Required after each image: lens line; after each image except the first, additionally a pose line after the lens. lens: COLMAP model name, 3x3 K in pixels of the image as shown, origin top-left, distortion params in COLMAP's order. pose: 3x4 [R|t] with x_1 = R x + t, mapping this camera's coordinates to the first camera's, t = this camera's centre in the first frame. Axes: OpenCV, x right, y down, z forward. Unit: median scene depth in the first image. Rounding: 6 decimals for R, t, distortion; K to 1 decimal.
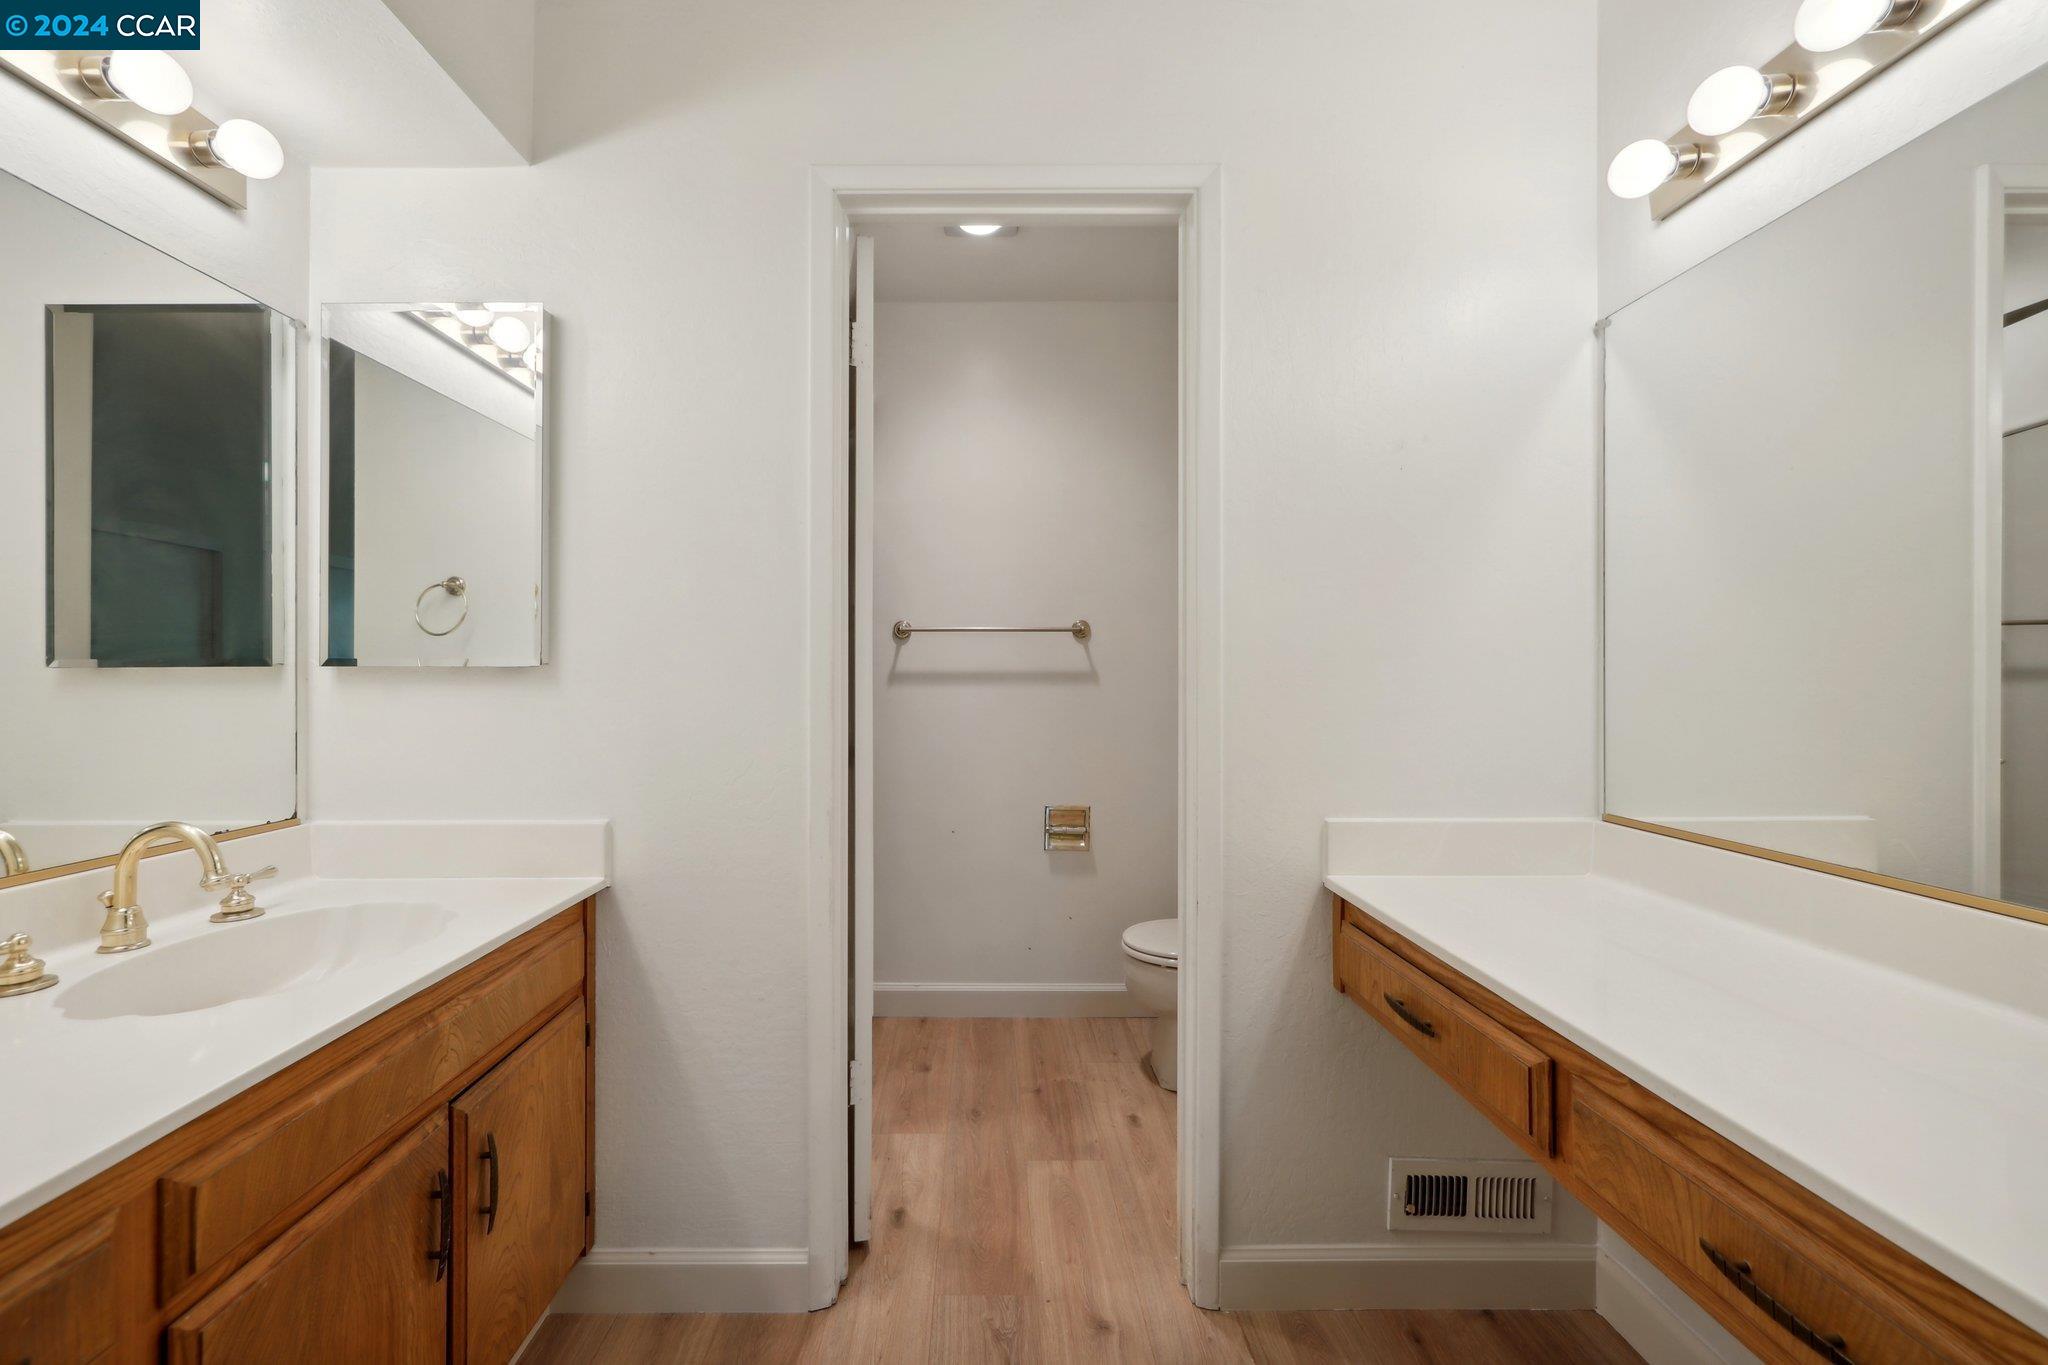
lens RADIAL K [[830.4, 0, 1004.2], [0, 830.4, 682.8], [0, 0, 1]] dist [-0.010101, 0.001625]
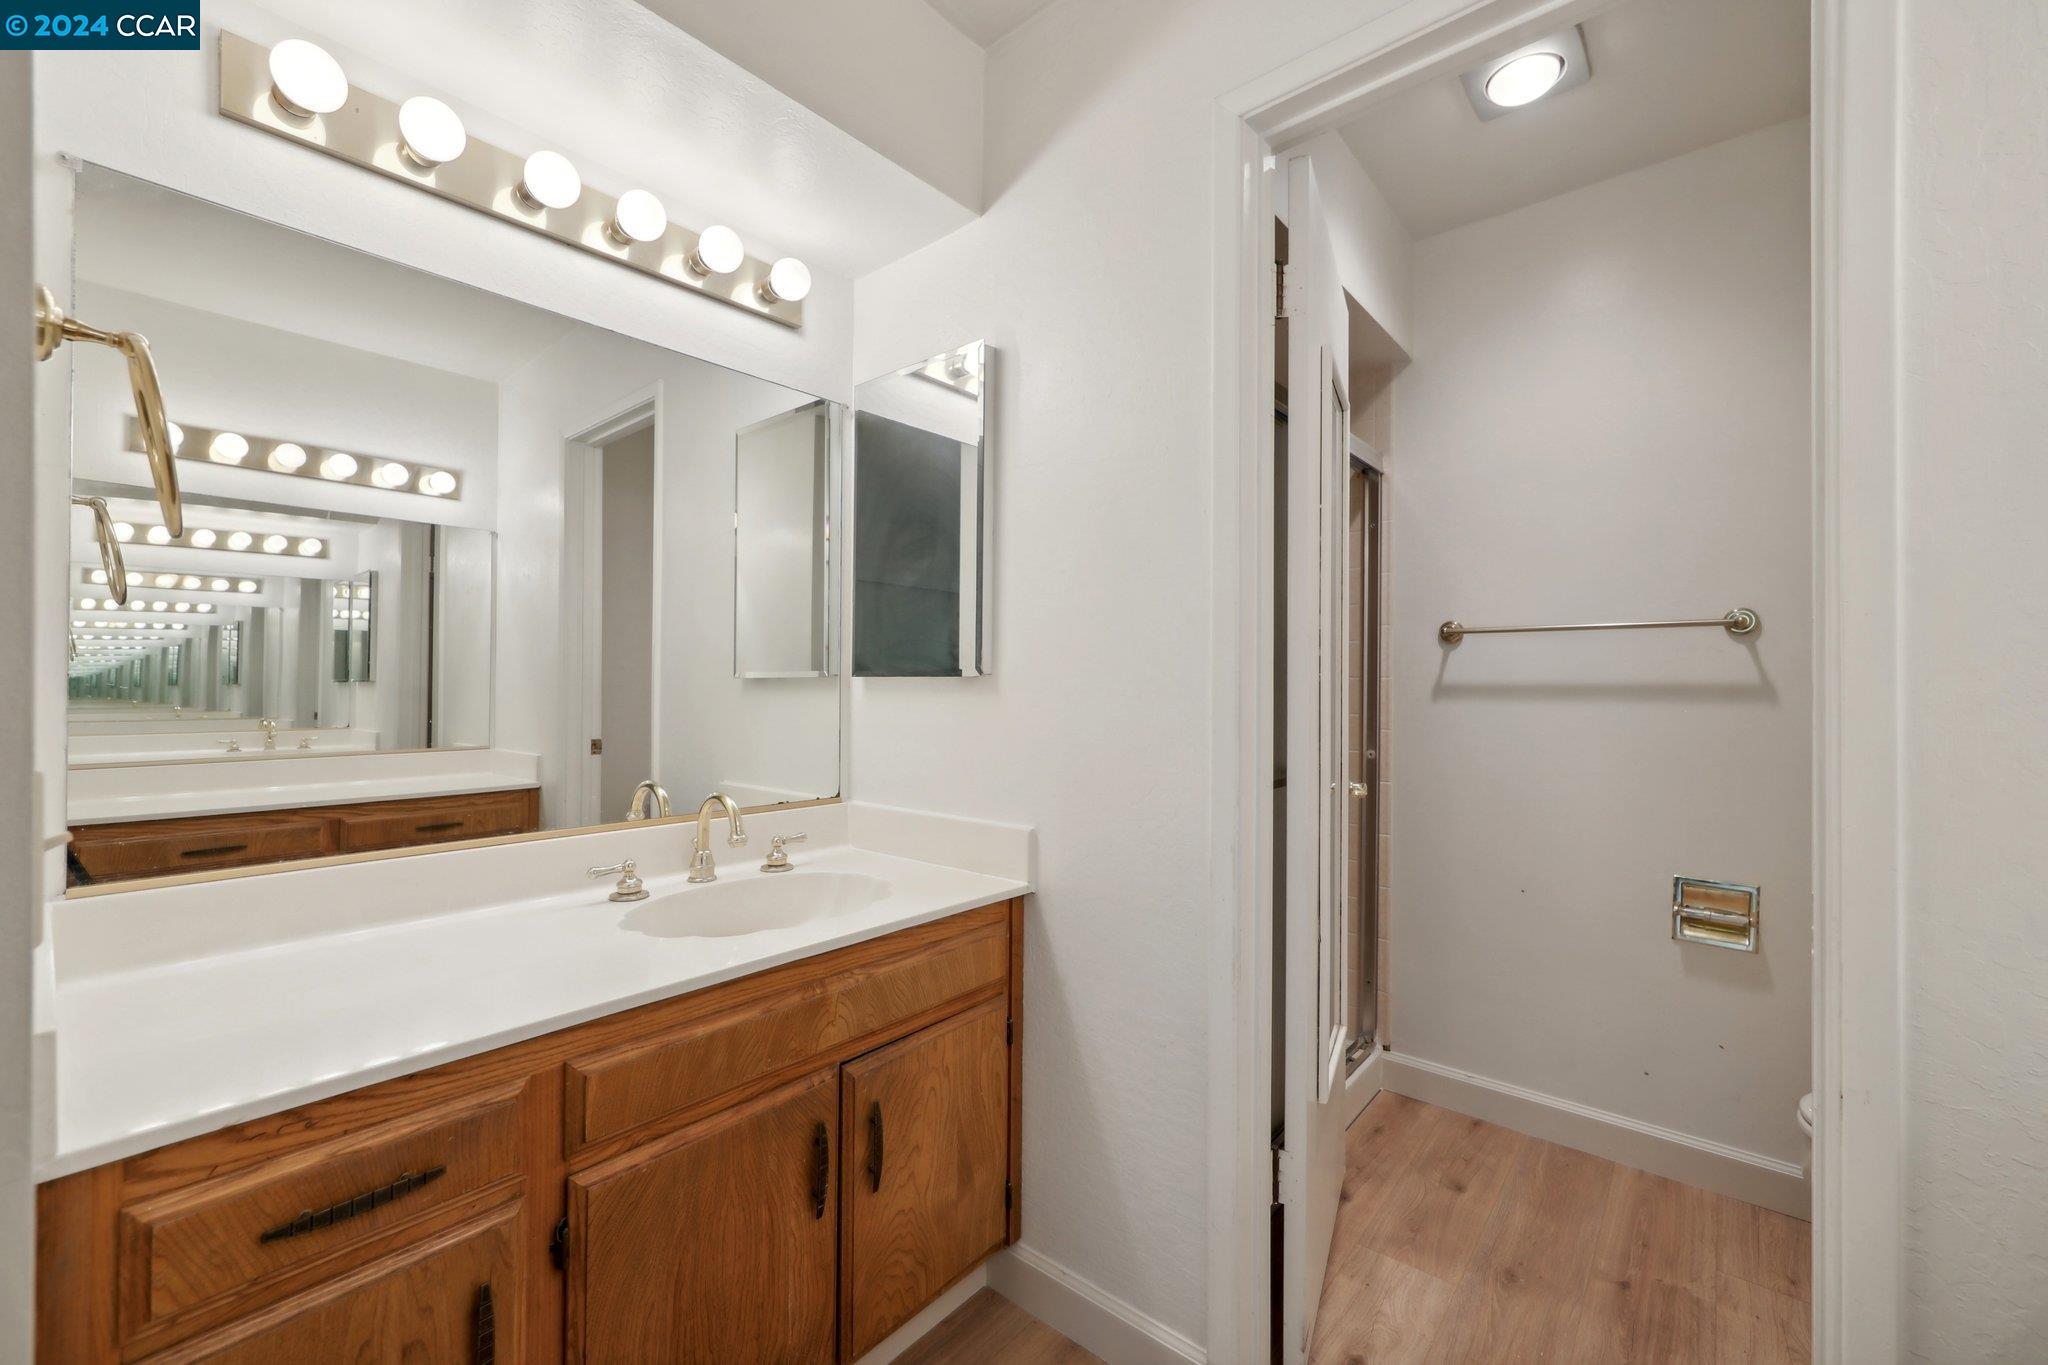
lens RADIAL K [[830.4, 0, 1025.6], [0, 830.4, 684.5], [0, 0, 1]] dist [-0.010101, 0.001625]
pose [[0.750739, 0.004094, -0.660586, 0.226468], [-0.012238, 0.999895, -0.007711, -0.002525], [0.660485, 0.013873, 0.750711, 0.267132]]
